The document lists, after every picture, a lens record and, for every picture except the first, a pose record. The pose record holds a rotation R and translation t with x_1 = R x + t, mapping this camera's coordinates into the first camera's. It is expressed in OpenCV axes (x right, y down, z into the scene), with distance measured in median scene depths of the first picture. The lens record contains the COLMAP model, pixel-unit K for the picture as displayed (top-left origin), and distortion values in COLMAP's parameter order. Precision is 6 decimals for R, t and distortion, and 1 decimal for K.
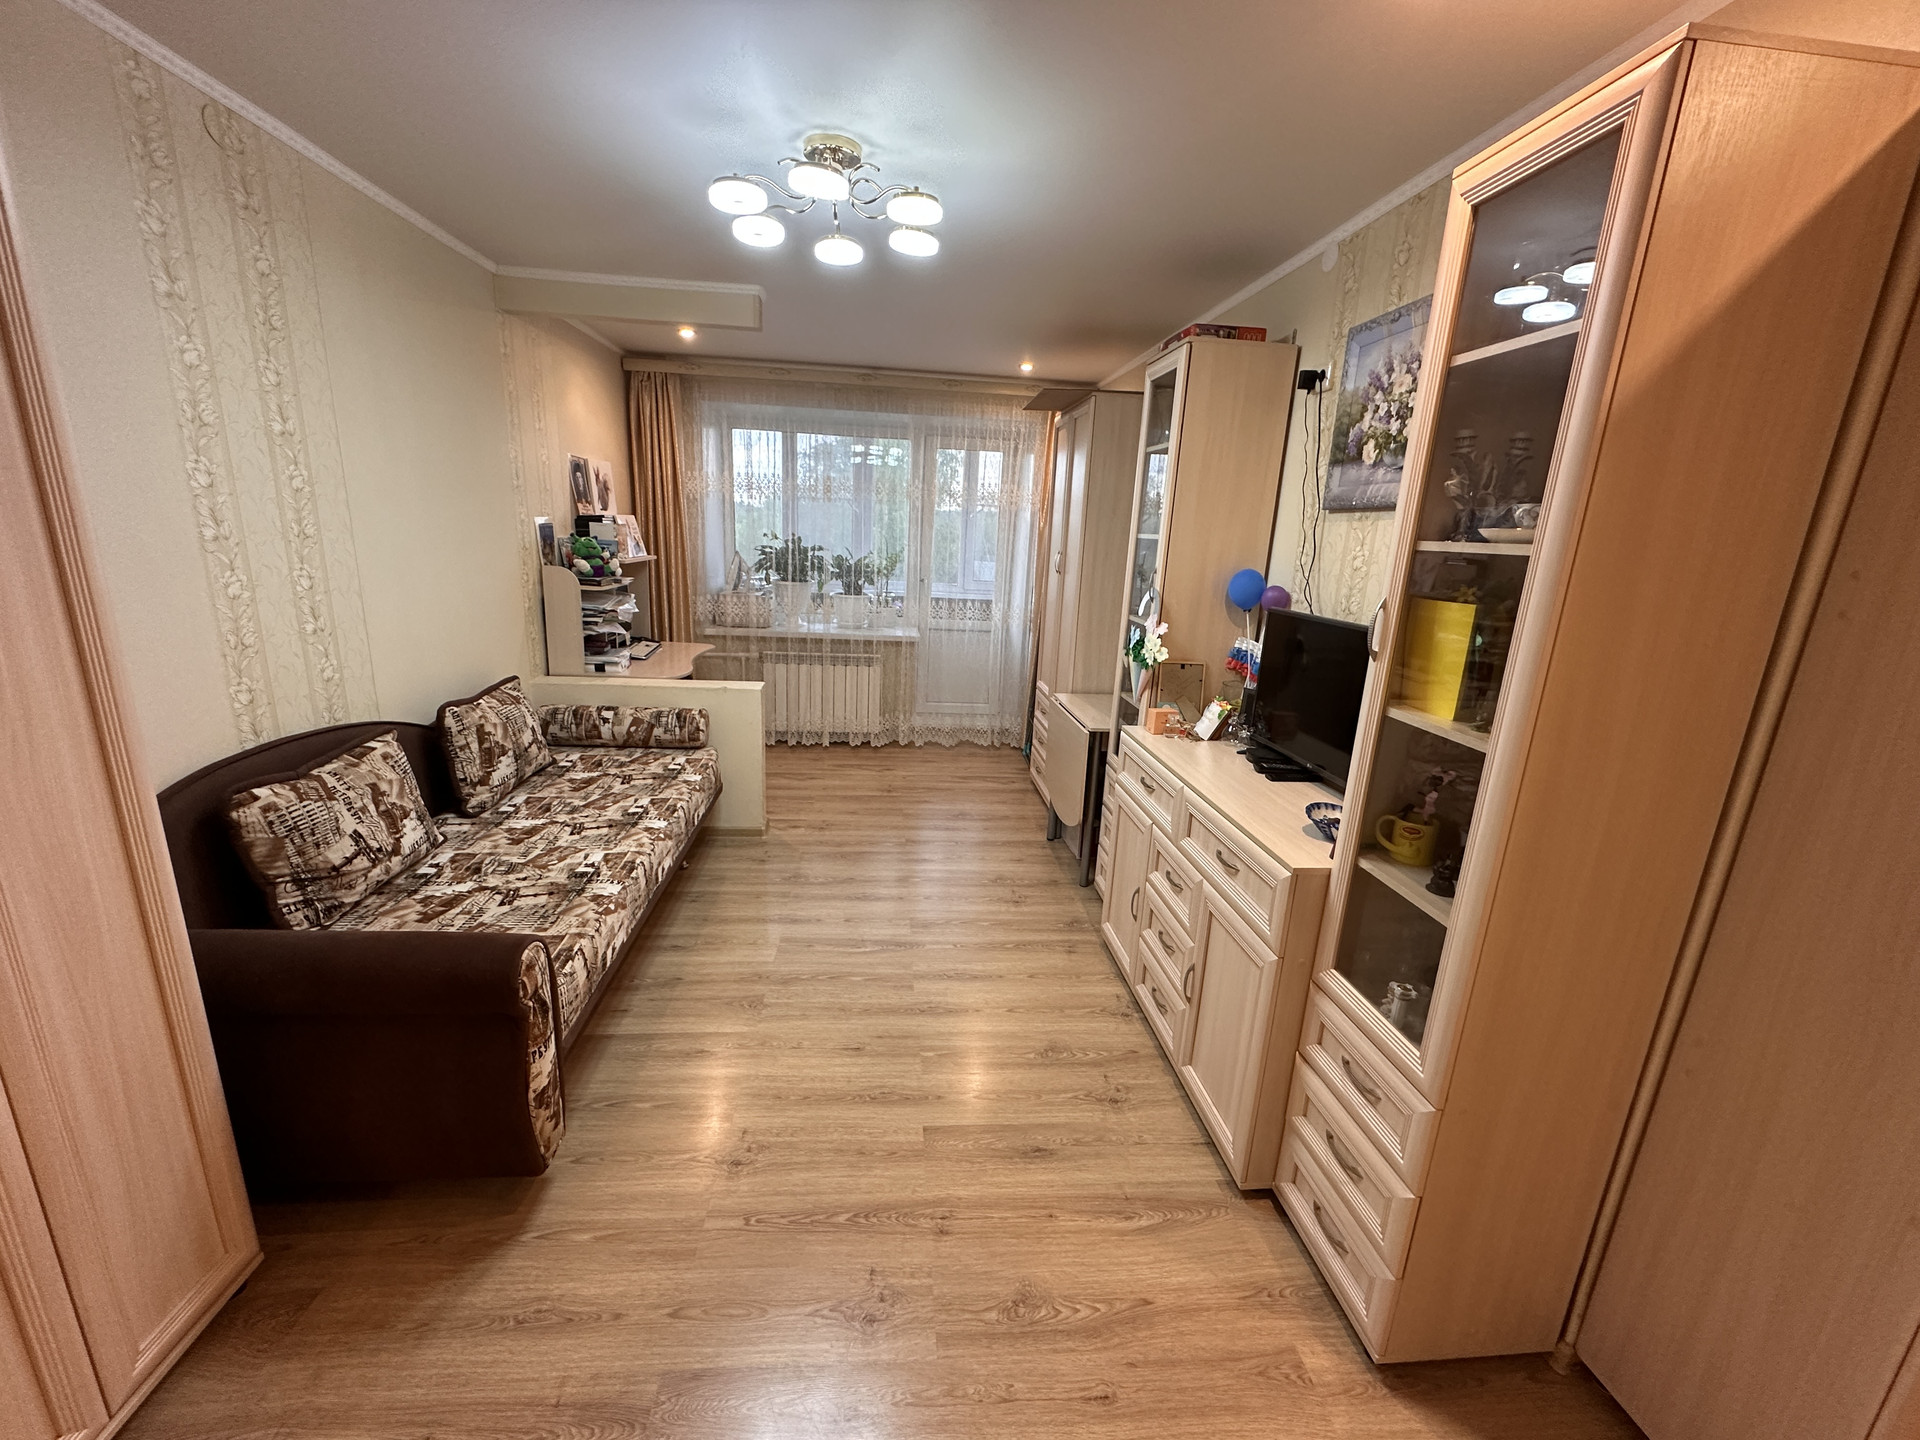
lens RADIAL K [[768.8, 0, 957.6], [0, 768.8, 720.7], [0, 0, 1]] dist [-0.002593, 0.000653]
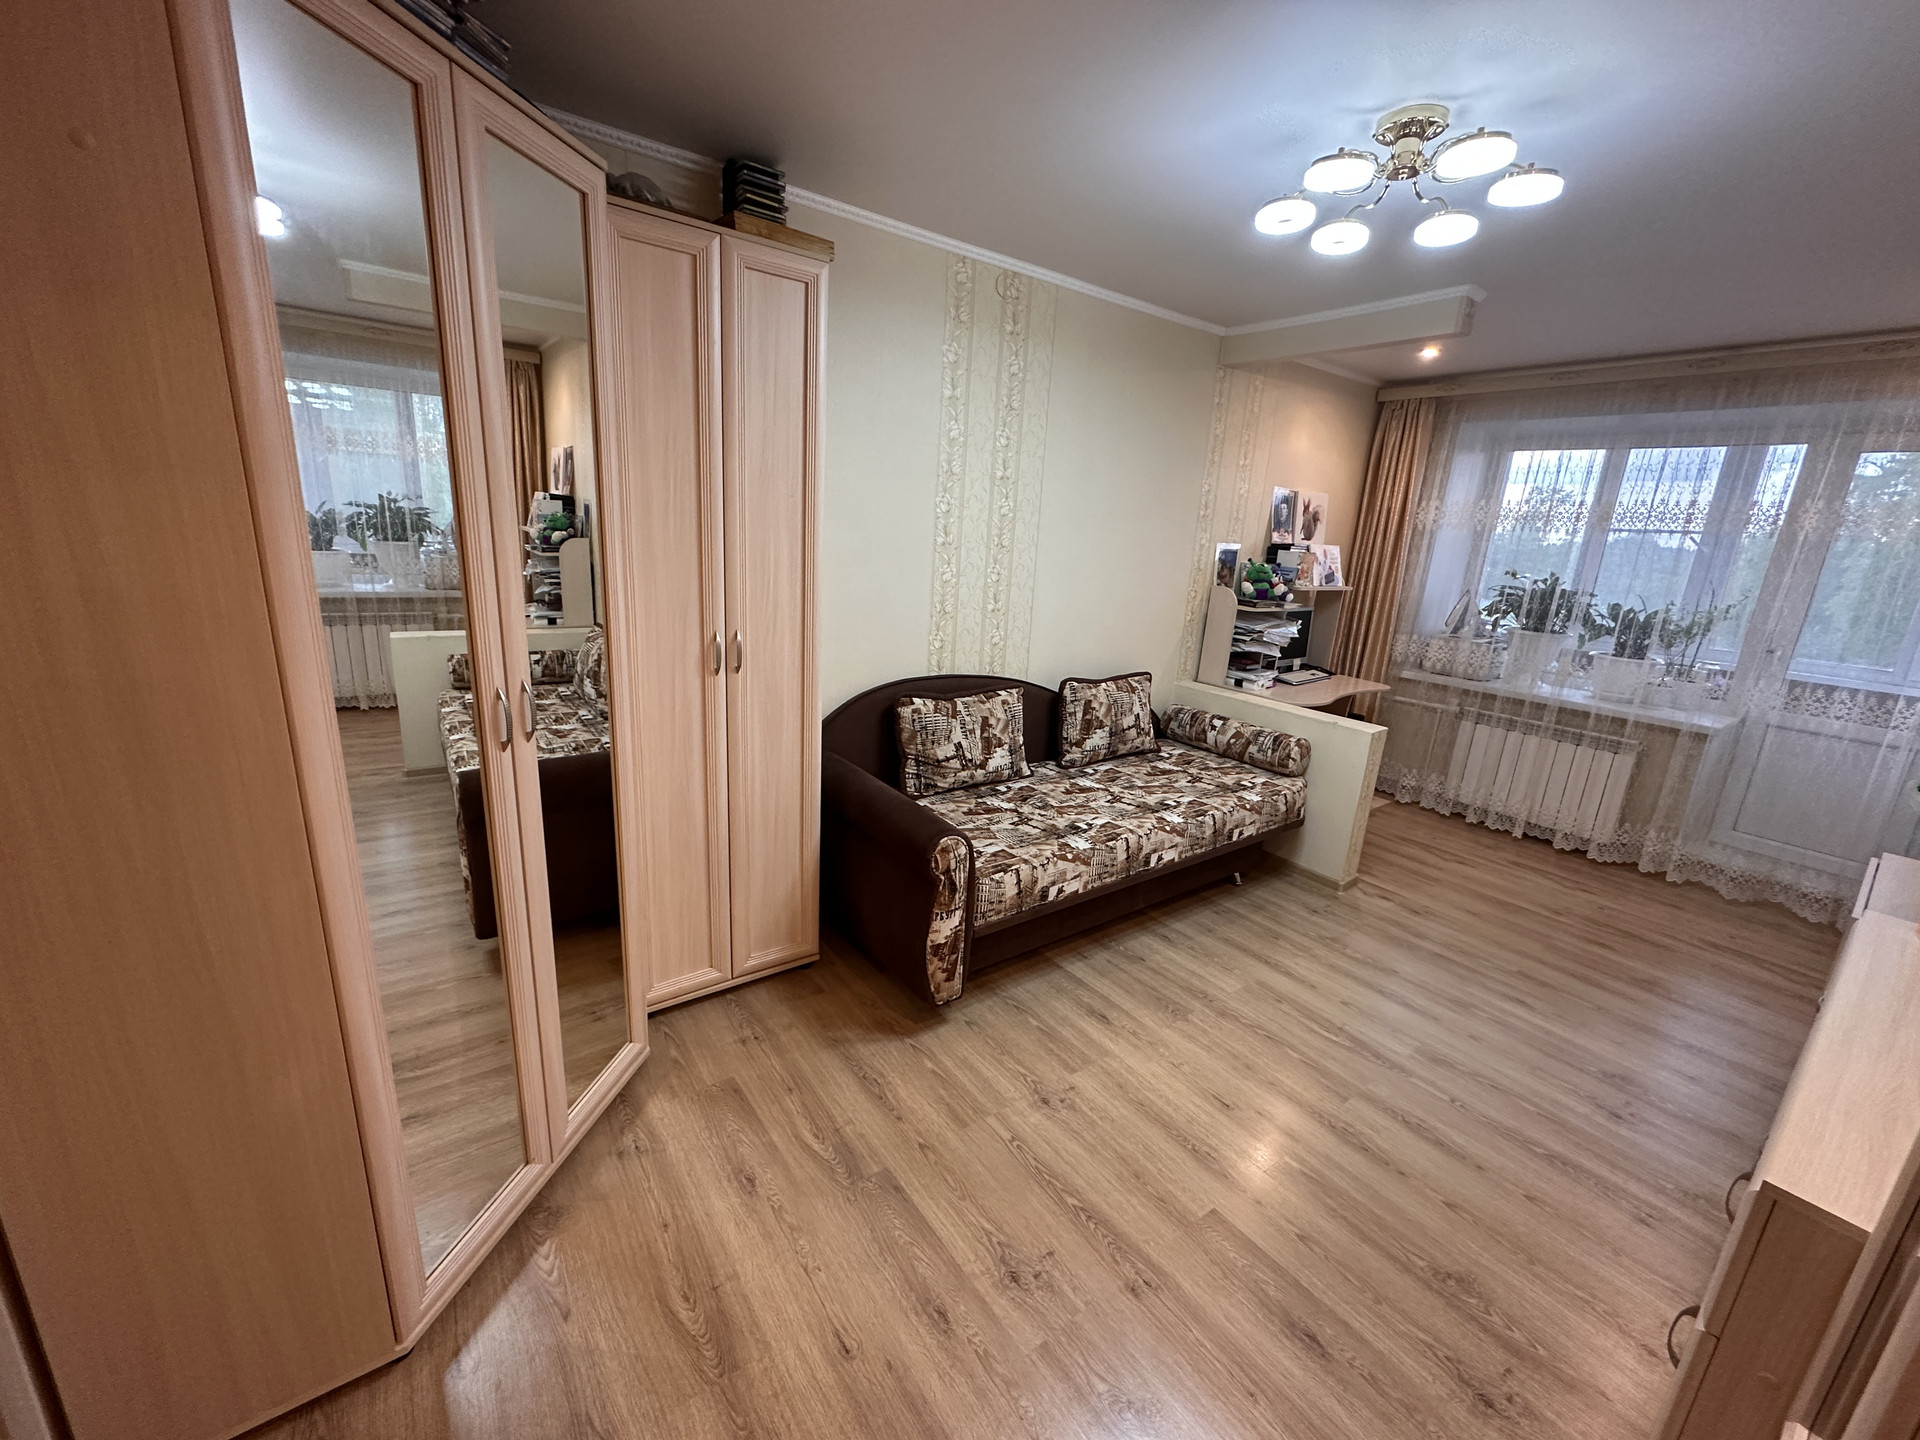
lens RADIAL K [[768.8, 0, 957.6], [0, 768.8, 720.7], [0, 0, 1]] dist [-0.002593, 0.000653]
pose [[0.516899, 0.199041, -0.832585, 0.328739], [-0.244570, 0.966392, 0.079192, -0.009535], [0.820366, 0.162692, 0.548207, 0.139424]]
